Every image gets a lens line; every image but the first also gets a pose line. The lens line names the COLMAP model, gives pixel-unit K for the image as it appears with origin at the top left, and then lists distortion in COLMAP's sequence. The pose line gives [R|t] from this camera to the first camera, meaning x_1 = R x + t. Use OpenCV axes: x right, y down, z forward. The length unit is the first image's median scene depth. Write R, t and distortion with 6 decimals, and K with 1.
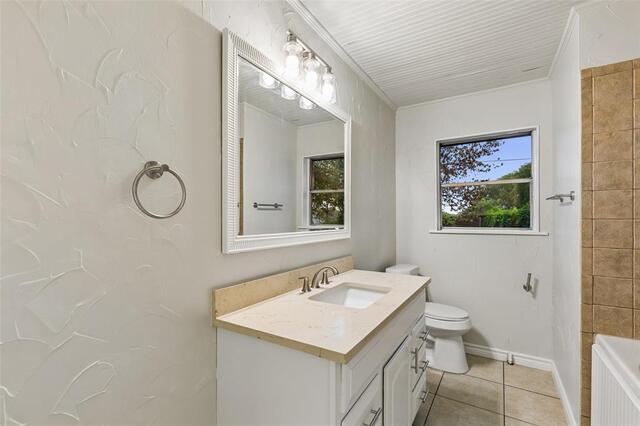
lens RADIAL K [[287.9, 0, 318.7], [0, 287.9, 215.9], [0, 0, 1]] dist [0.010223, -0.002025]
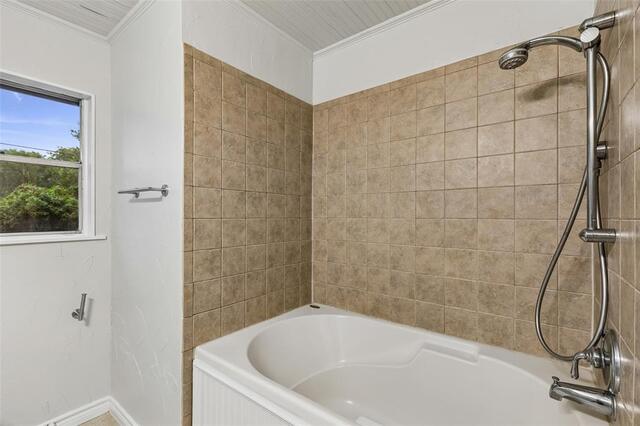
lens RADIAL K [[287.9, 0, 317.3], [0, 287.9, 216.1], [0, 0, 1]] dist [0.010223, -0.002025]
pose [[0.109087, 0.001114, 0.994032, 0.111428], [-0.006893, 0.999976, -0.000364, 0.001065], [-0.994008, -0.006812, 0.109092, 0.524231]]
